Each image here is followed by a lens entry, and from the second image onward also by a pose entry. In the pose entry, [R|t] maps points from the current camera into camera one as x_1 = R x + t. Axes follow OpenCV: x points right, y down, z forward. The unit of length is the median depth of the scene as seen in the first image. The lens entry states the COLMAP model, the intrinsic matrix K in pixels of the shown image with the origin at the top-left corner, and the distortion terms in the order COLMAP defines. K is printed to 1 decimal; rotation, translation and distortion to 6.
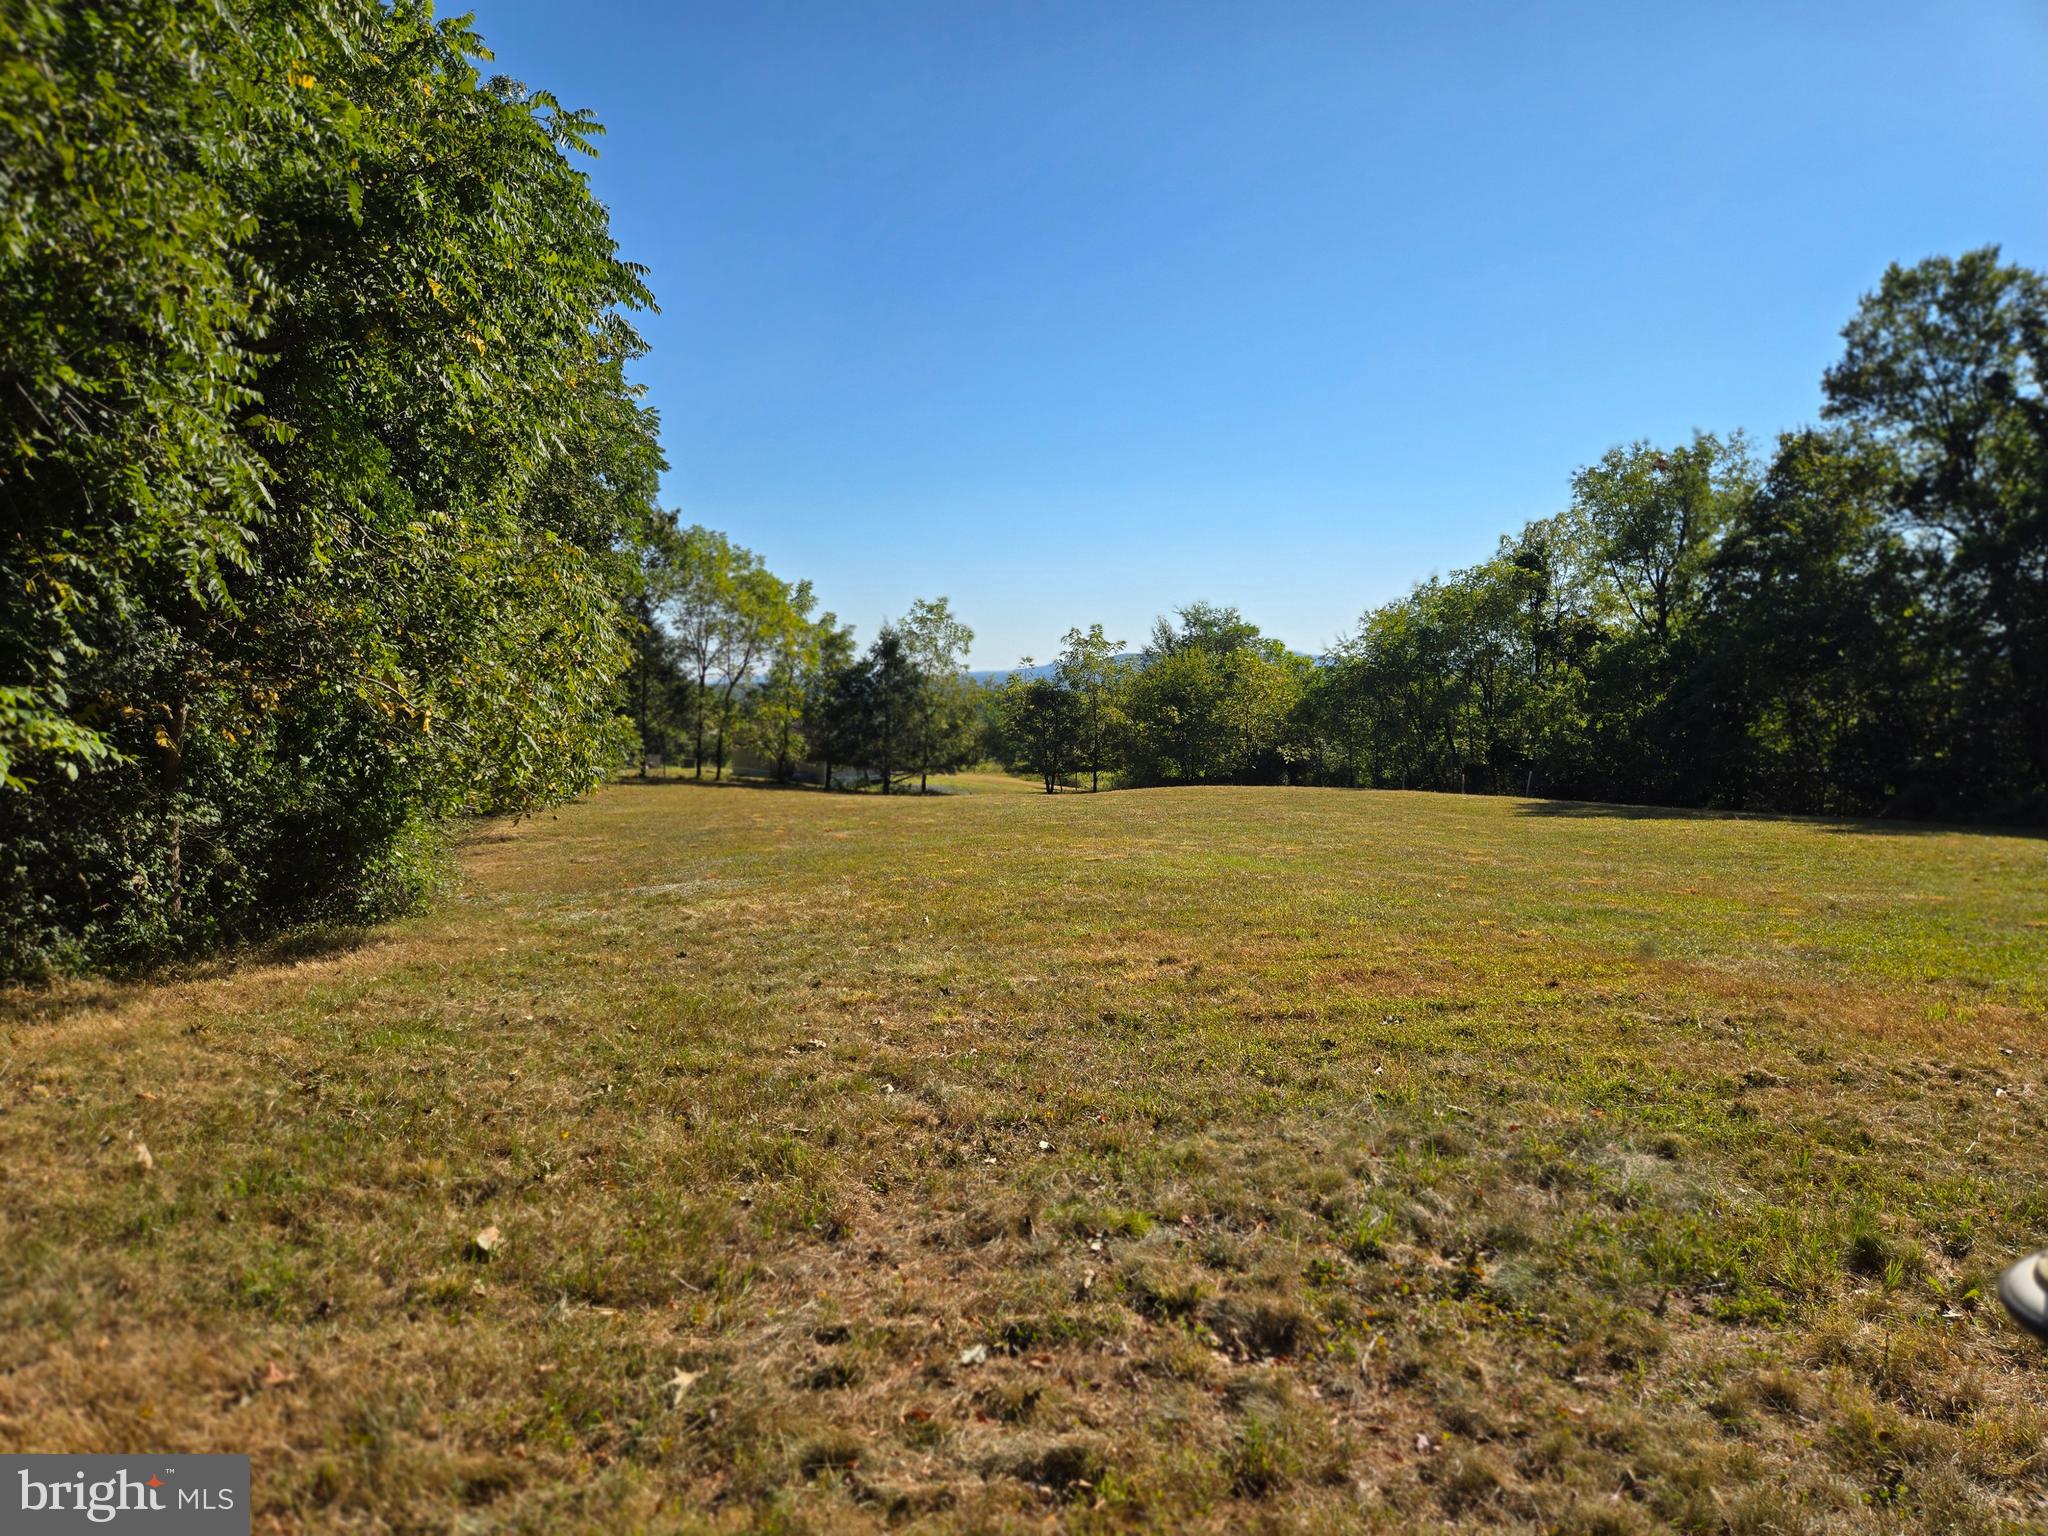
lens RADIAL K [[1382.0, 0, 1027.4], [0, 1382.0, 770.6], [0, 0, 1]] dist [0.003813, 0.000688]
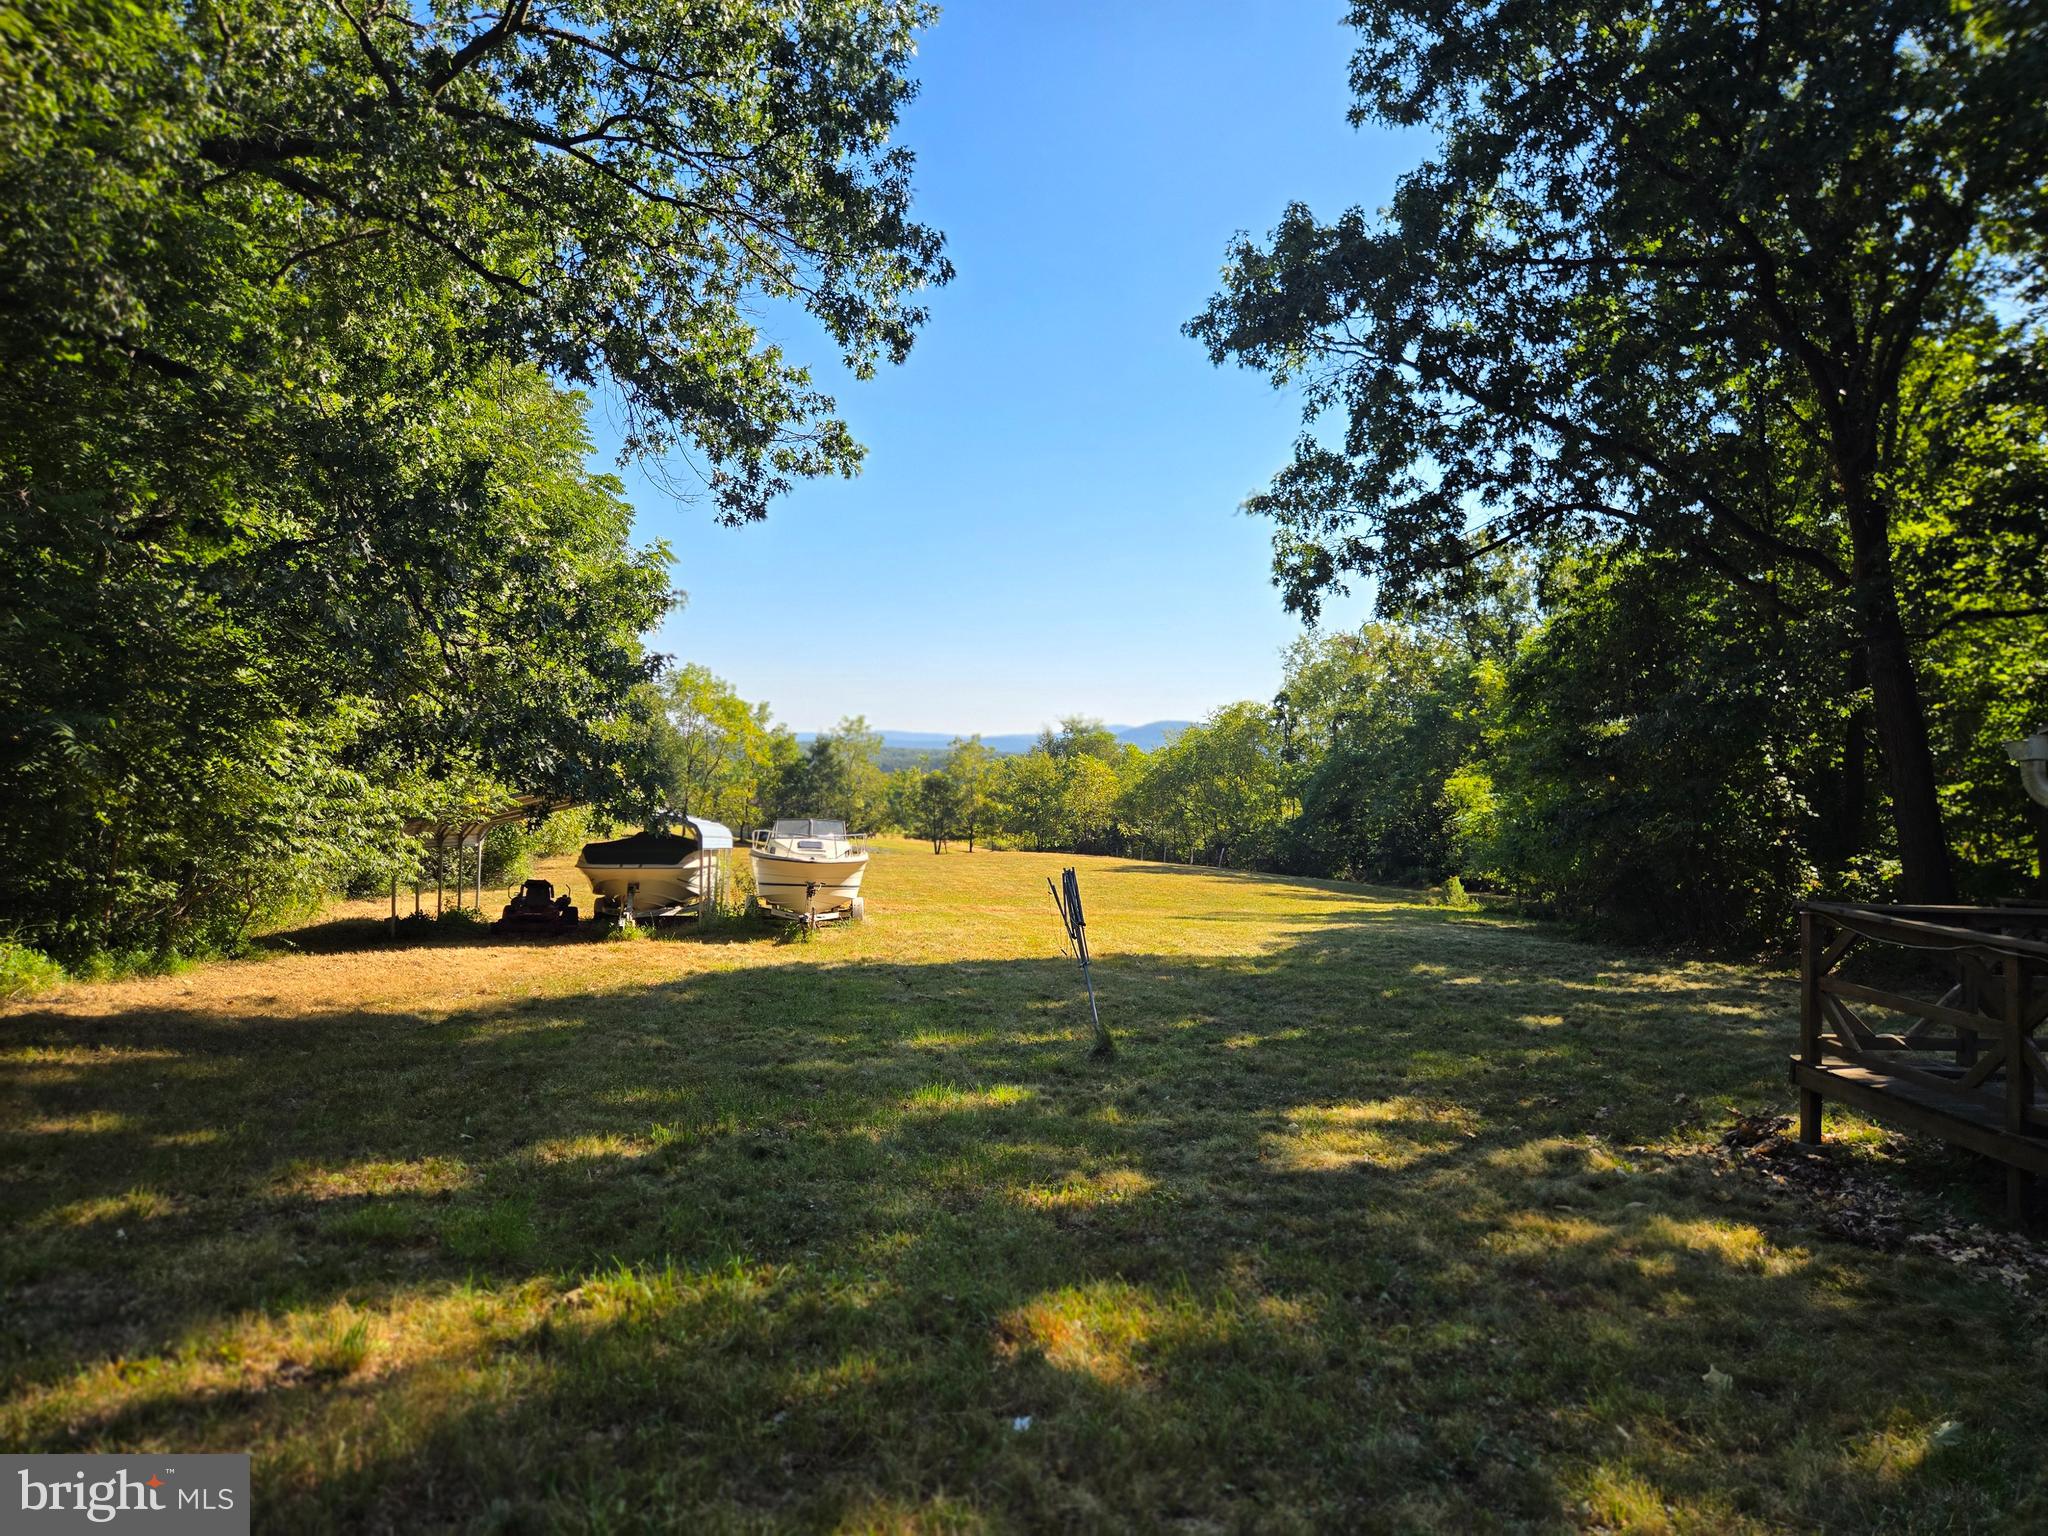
lens RADIAL K [[1382.0, 0, 1021.3], [0, 1382.0, 765.9], [0, 0, 1]] dist [0.003813, 0.000688]
pose [[0.999104, 0.024841, -0.034268, 0.157883], [-0.026468, 0.998502, -0.047880, -0.008745], [0.033027, 0.048744, 0.998265, -0.425041]]
